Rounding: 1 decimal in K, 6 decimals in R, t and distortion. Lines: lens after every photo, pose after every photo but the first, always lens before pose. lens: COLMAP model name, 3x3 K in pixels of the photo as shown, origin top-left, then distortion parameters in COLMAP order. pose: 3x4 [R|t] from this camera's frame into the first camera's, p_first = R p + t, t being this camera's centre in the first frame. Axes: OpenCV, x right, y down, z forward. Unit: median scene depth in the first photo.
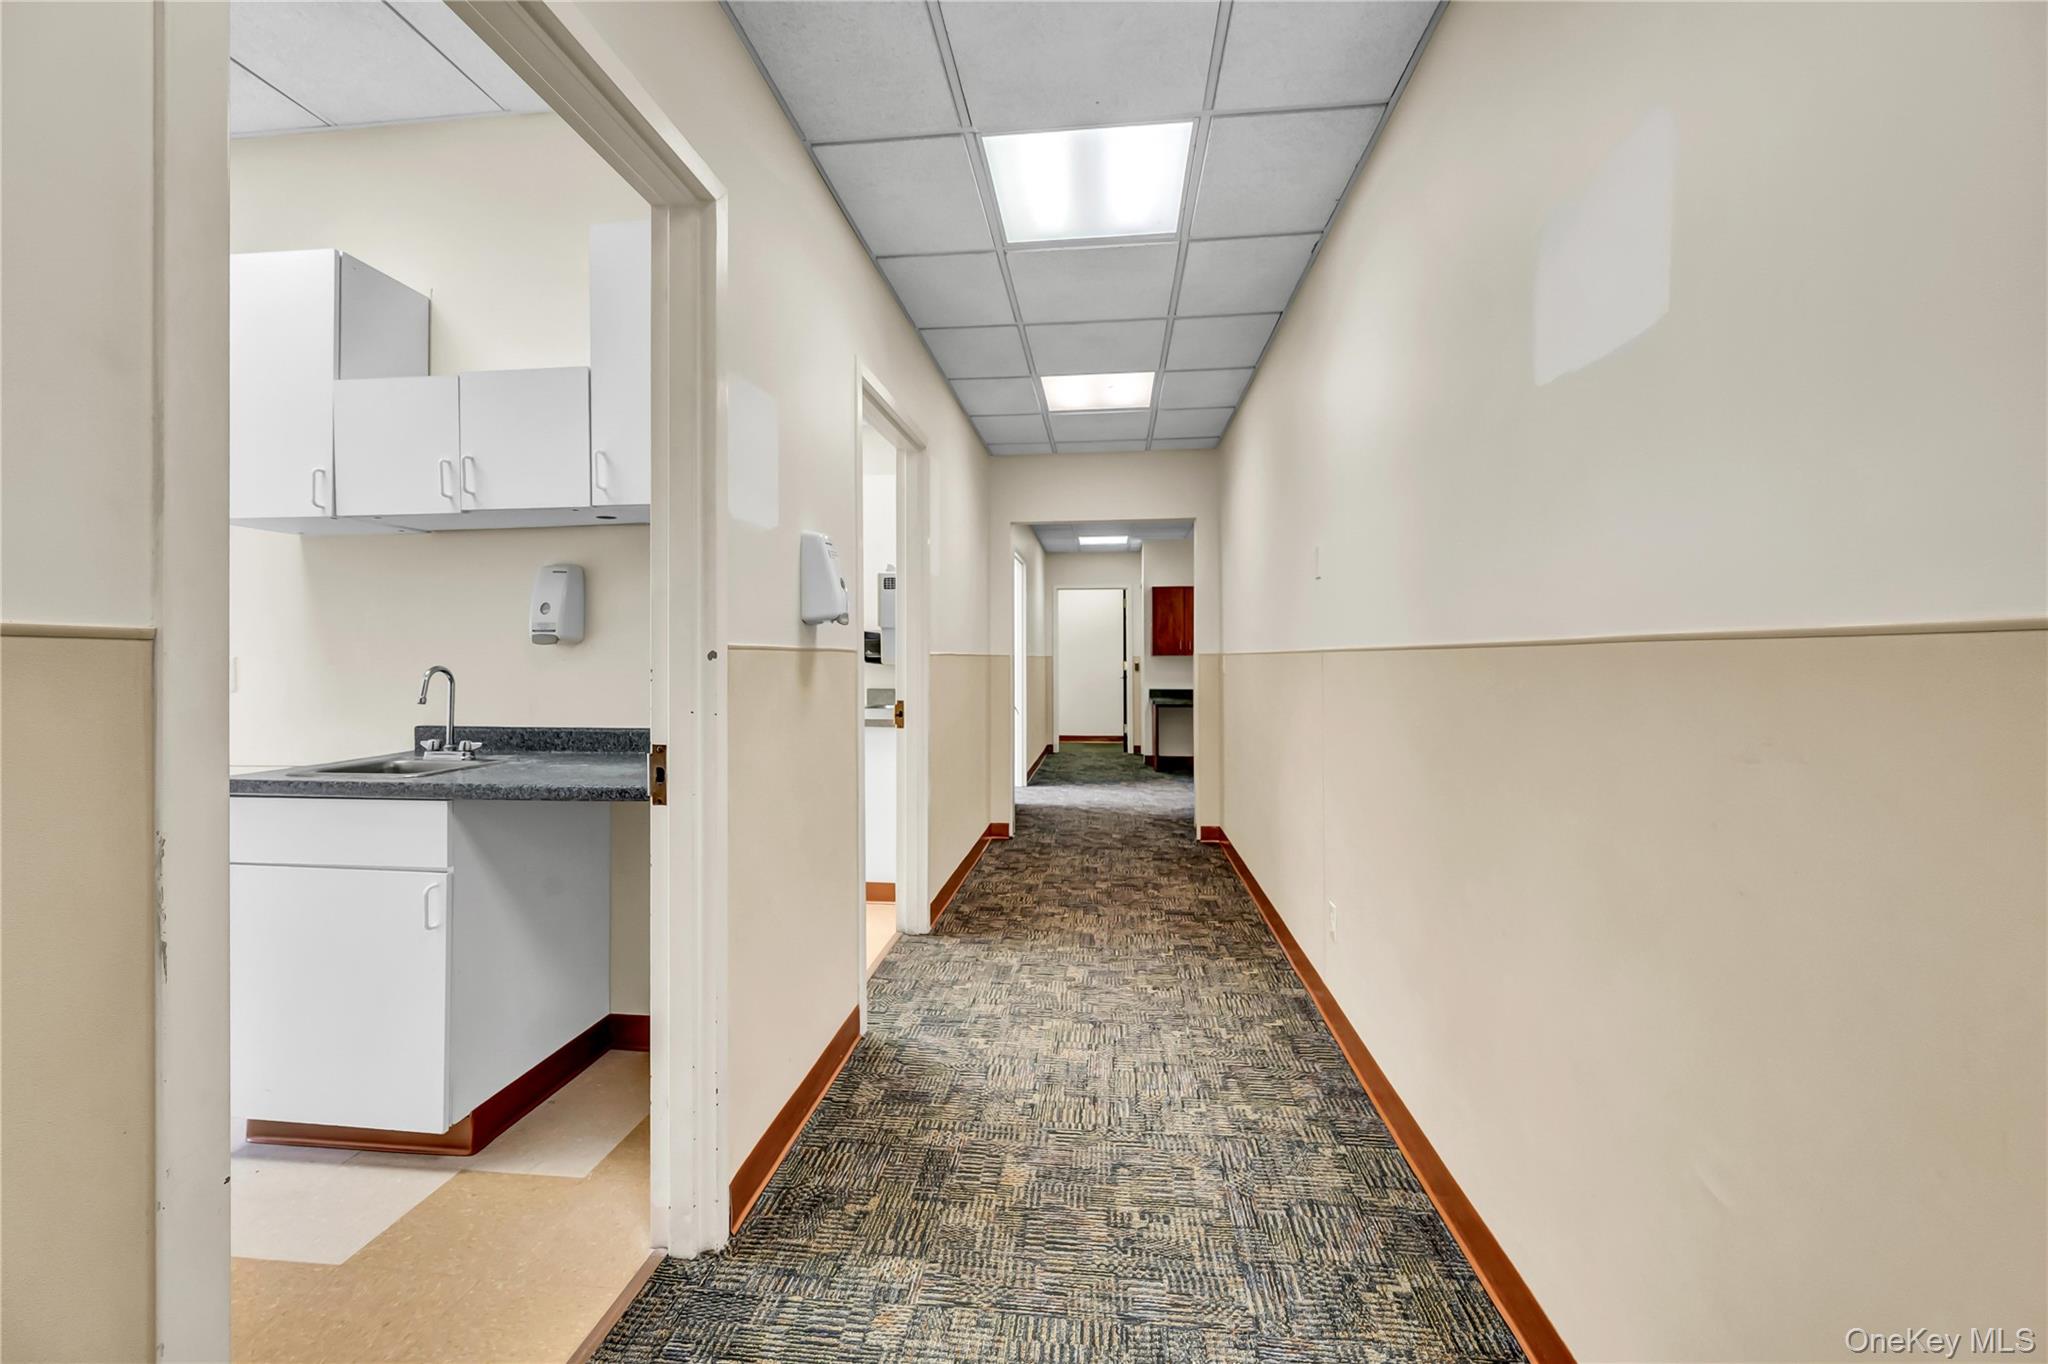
lens RADIAL K [[828.2, 0, 1034.0], [0, 828.2, 644.9], [0, 0, 1]] dist [-0.013929, -0.000145]
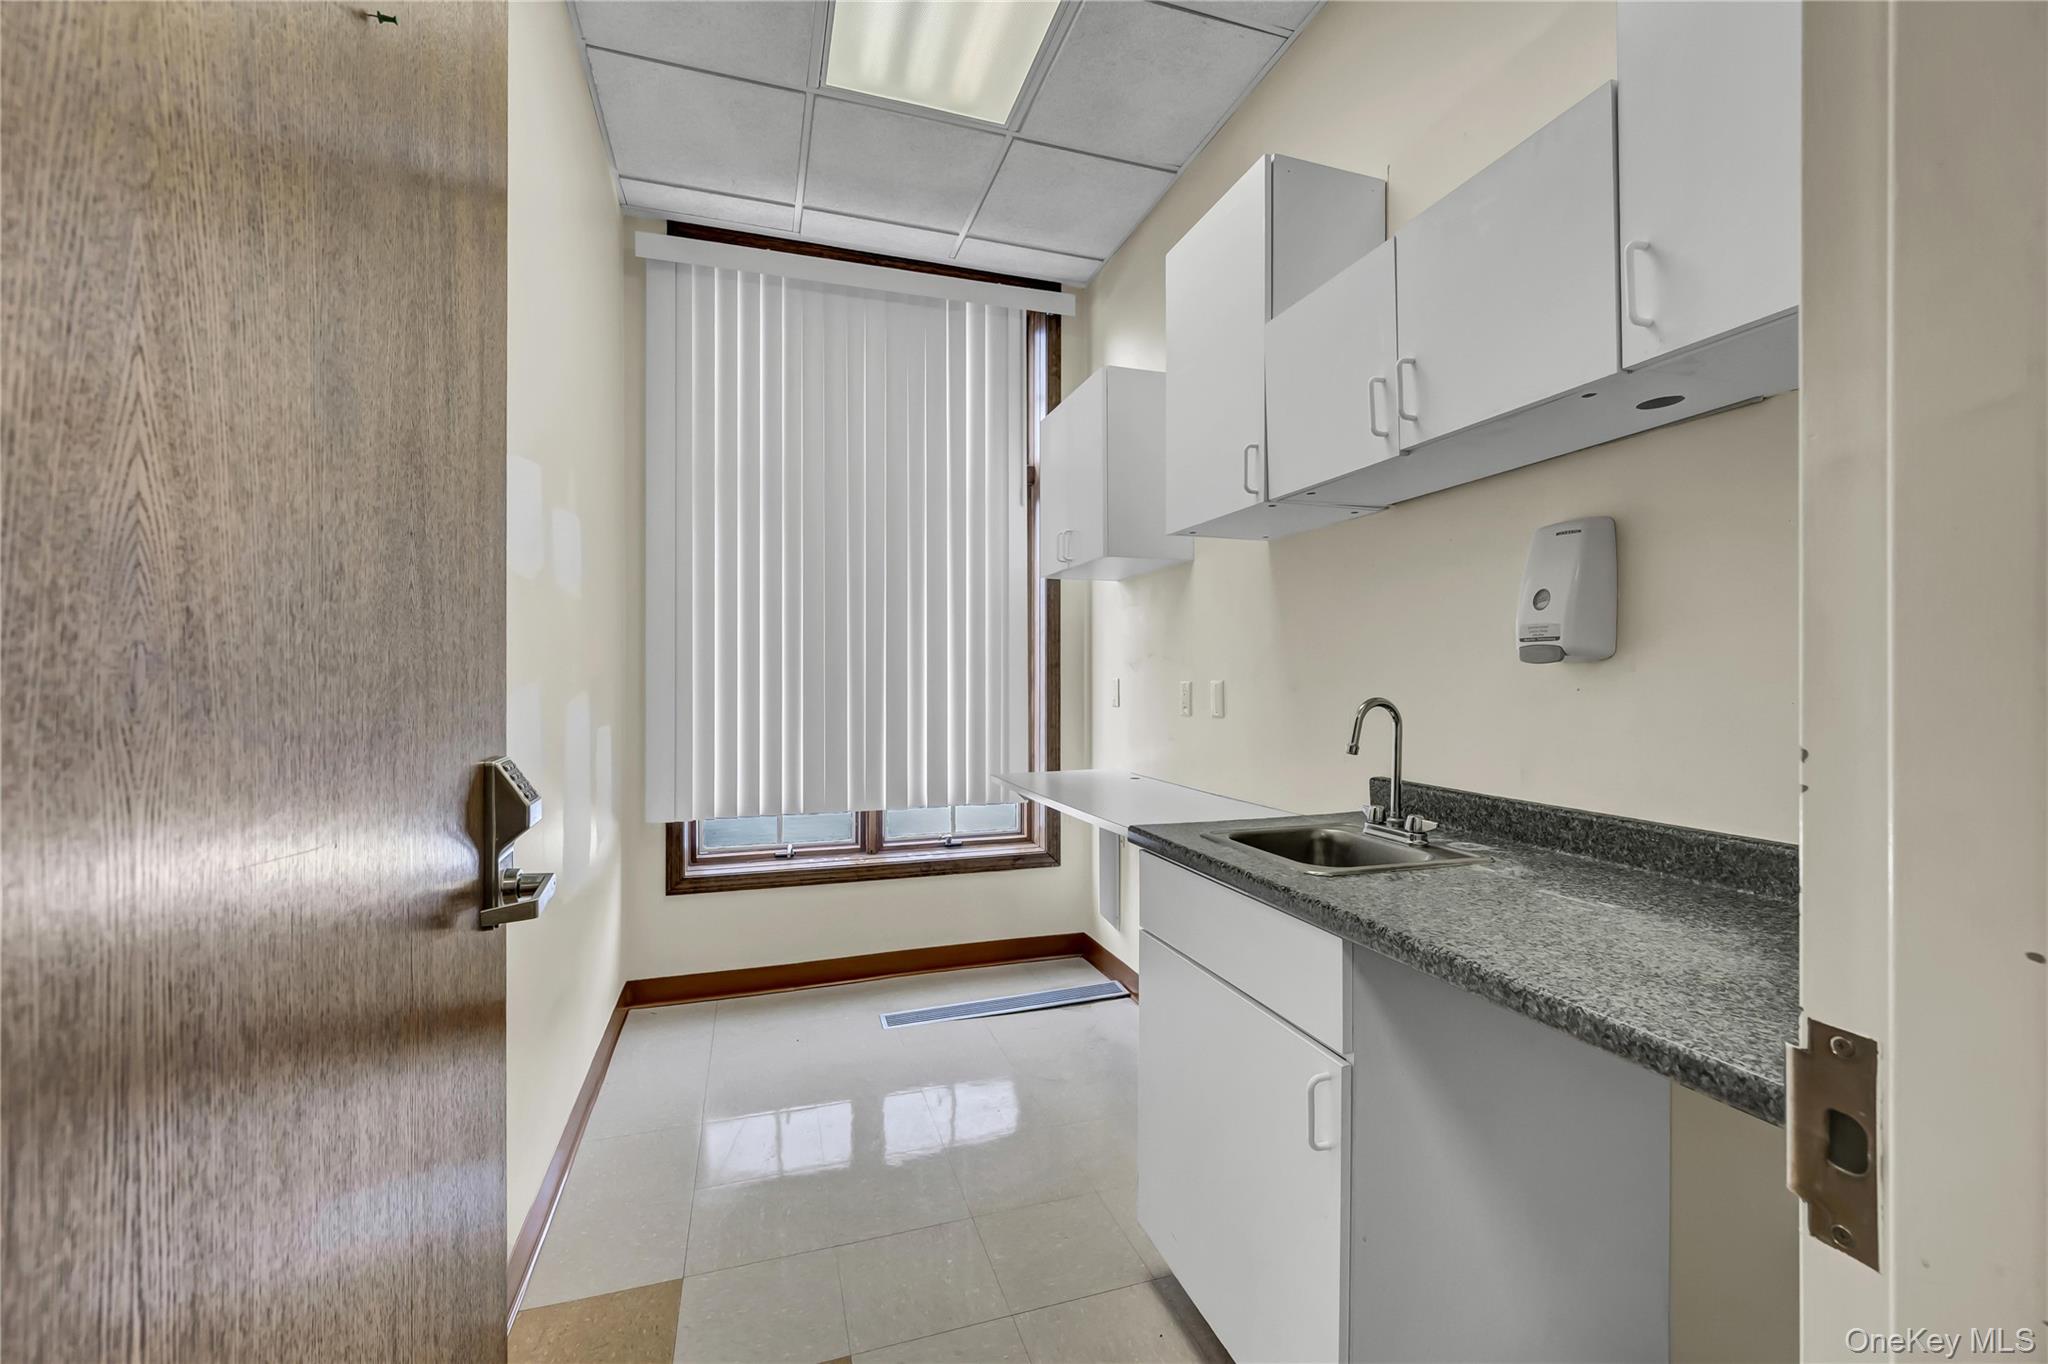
lens RADIAL K [[835.7, 0, 1024.0], [0, 835.7, 682.0], [0, 0, 1]] dist [-0.001922, -0.000079]
pose [[0.409969, 0.008971, -0.912055, -0.227322], [0.012596, 0.999801, 0.015496, -0.001042], [0.912013, -0.017841, 0.409774, 0.465141]]
